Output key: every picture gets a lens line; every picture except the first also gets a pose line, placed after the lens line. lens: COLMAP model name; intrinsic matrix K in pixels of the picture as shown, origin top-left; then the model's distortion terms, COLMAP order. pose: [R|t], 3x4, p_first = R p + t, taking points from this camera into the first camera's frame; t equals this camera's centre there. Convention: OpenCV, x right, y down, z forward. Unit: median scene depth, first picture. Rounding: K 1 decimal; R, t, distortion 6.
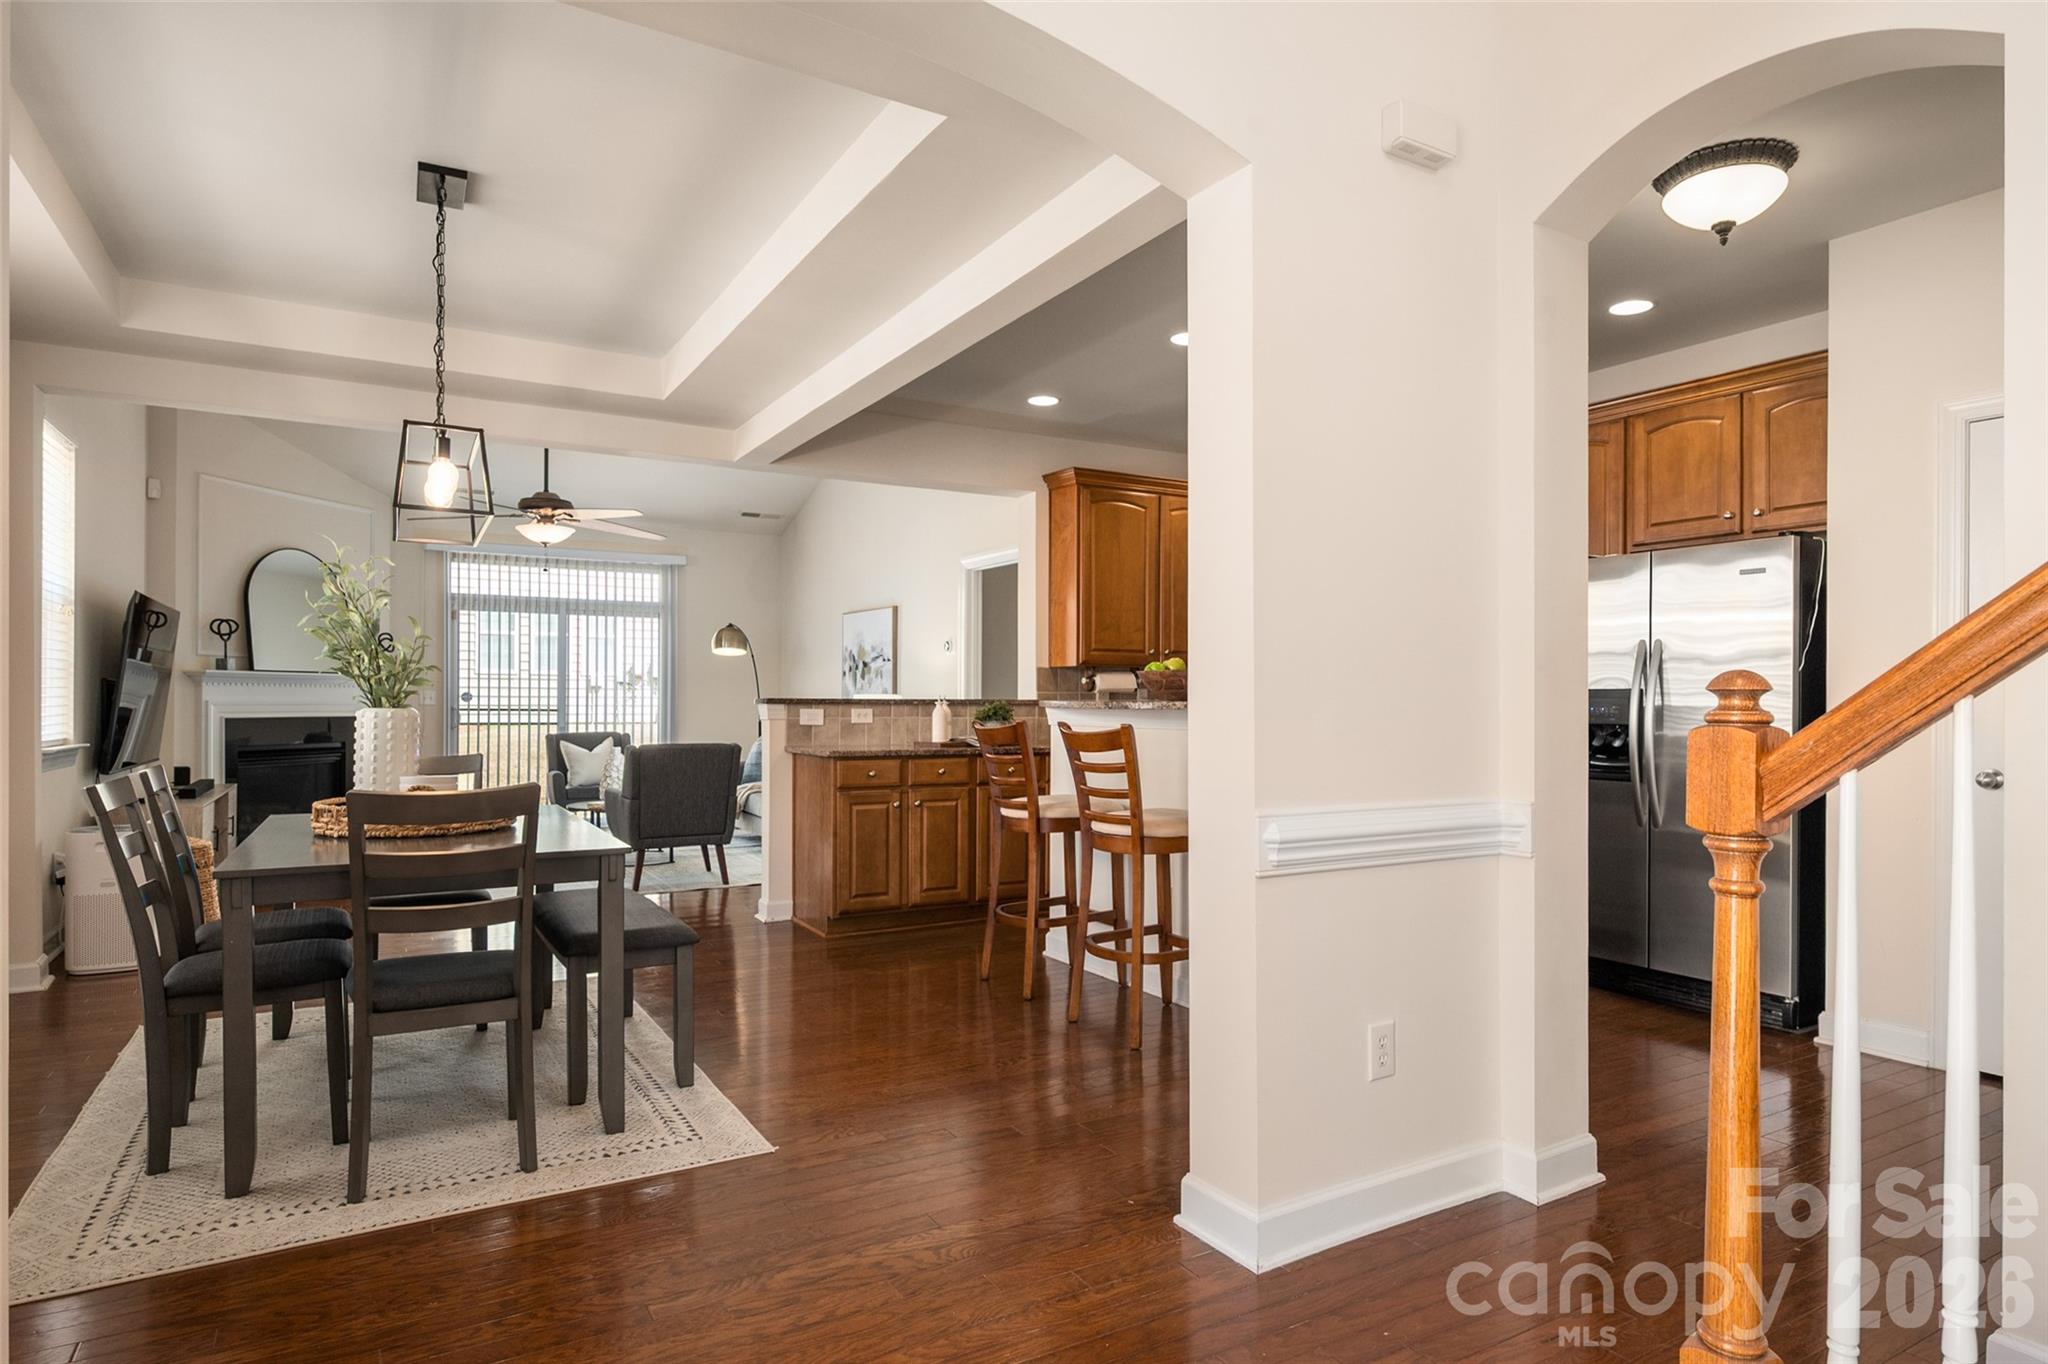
lens RADIAL K [[1133.8, 0, 1039.5], [0, 1133.8, 689.2], [0, 0, 1]] dist [-0.002722, 0.000842]
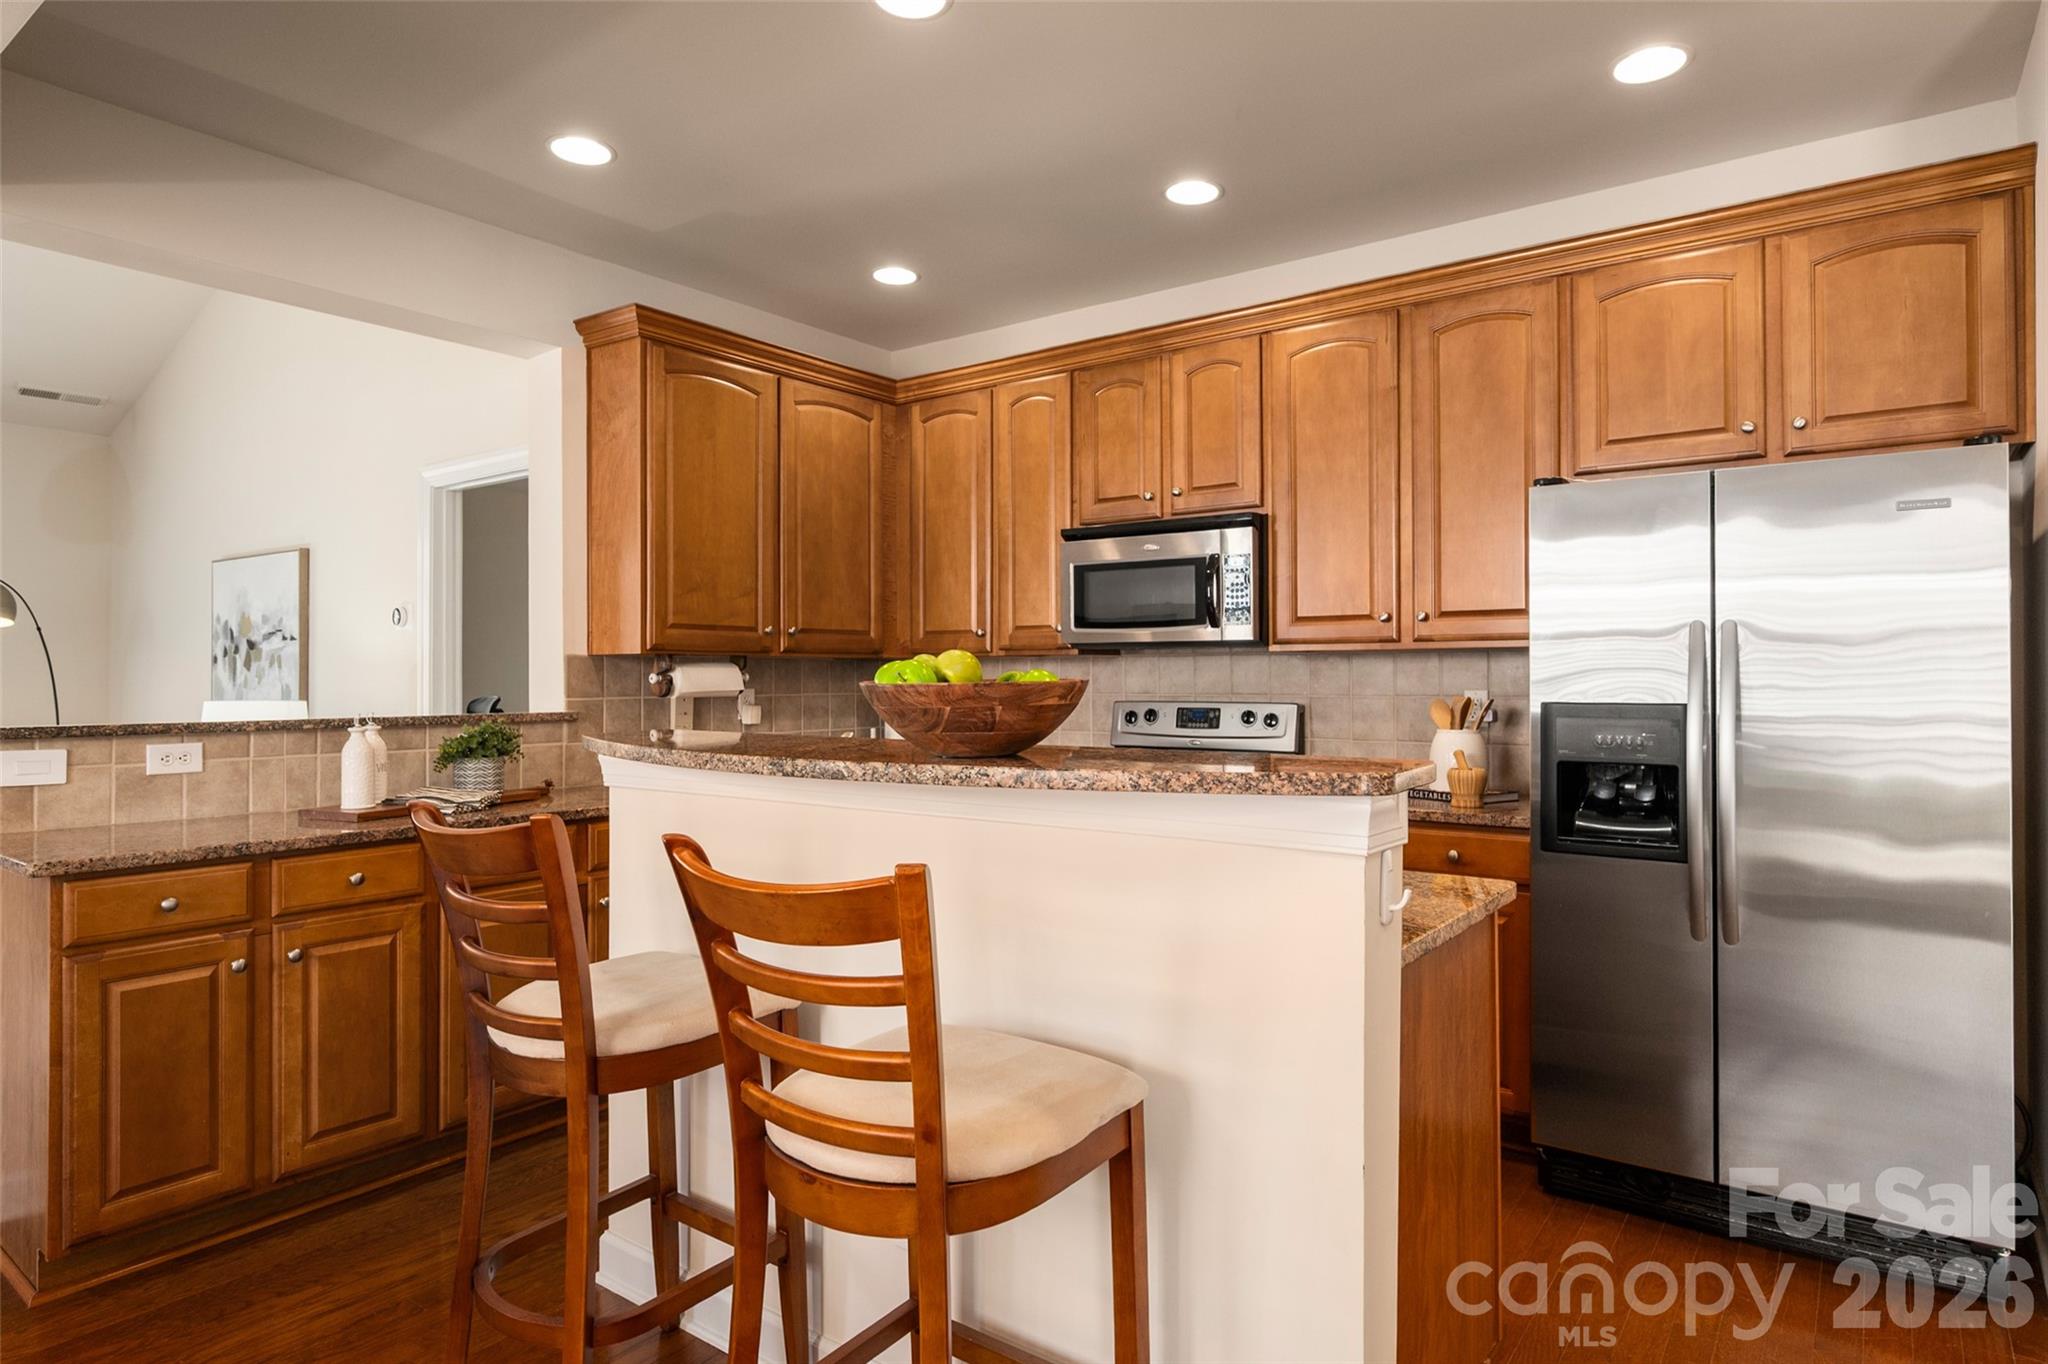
lens RADIAL K [[1133.8, 0, 1033.6], [0, 1133.8, 671.5], [0, 0, 1]] dist [-0.002722, 0.000842]
pose [[0.920130, -0.004225, 0.391591, -0.009675], [0.002461, 0.999984, 0.005007, -0.014583], [-0.391606, -0.003644, 0.920126, 0.416098]]
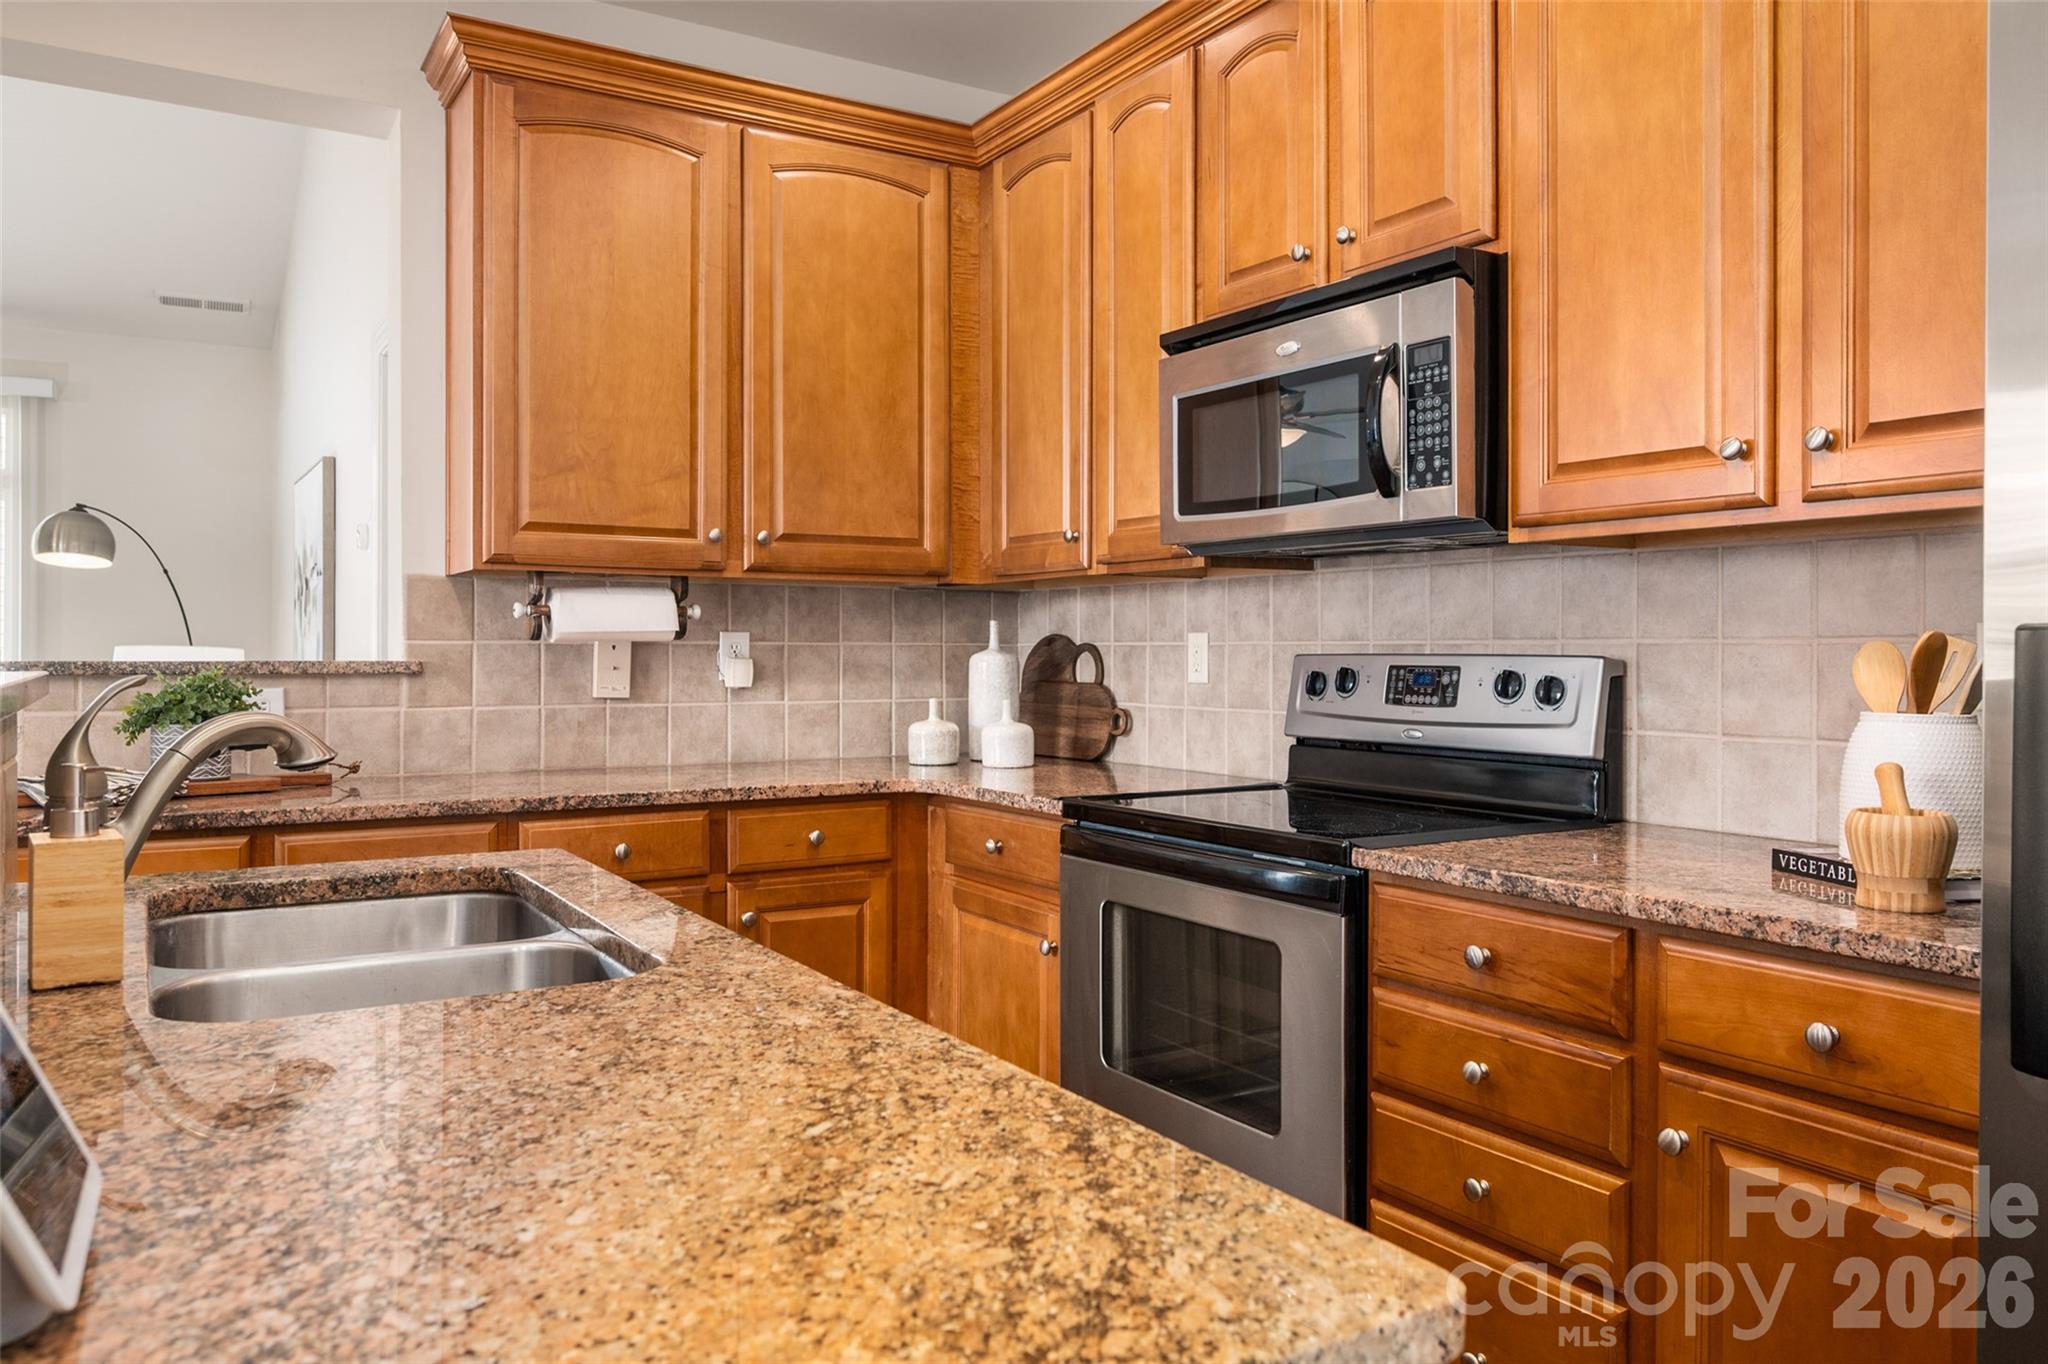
lens RADIAL K [[1445.6, 0, 1034.5], [0, 1445.6, 651.7], [0, 0, 1]] dist [-0.002816, -0.005466]
pose [[0.999796, -0.001185, 0.020185, 0.213528], [0.000978, 0.999947, 0.010281, 0.001444], [-0.020196, -0.010259, 0.999743, 0.559184]]
